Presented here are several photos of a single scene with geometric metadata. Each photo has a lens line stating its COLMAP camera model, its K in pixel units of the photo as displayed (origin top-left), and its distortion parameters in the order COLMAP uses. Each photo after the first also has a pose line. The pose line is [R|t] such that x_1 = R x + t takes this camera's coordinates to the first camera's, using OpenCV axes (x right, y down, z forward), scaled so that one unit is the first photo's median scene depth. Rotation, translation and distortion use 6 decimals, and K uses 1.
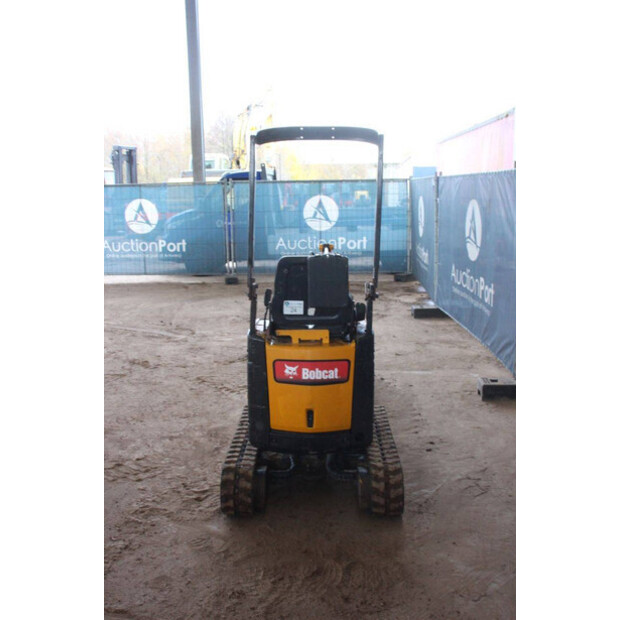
lens RADIAL K [[625.7, 0, 309.6], [0, 625.7, 319.7], [0, 0, 1]] dist [-0.066924, 0.004779]
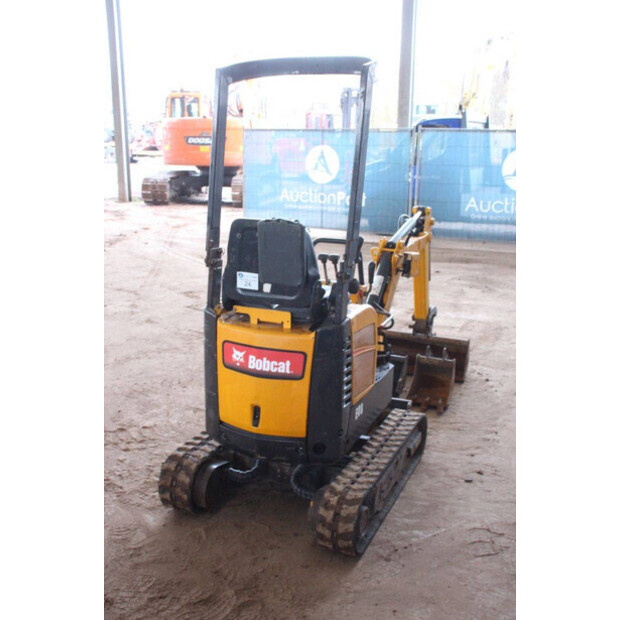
lens RADIAL K [[687.3, 0, 310.0], [0, 687.3, 310.0], [0, 0, 1]] dist [-0.085911, 0.205840]
pose [[0.925232, 0.114962, -0.361564, 0.375547], [-0.100181, 0.993193, 0.059433, -0.042626], [0.365936, -0.018768, 0.930451, 0.181167]]
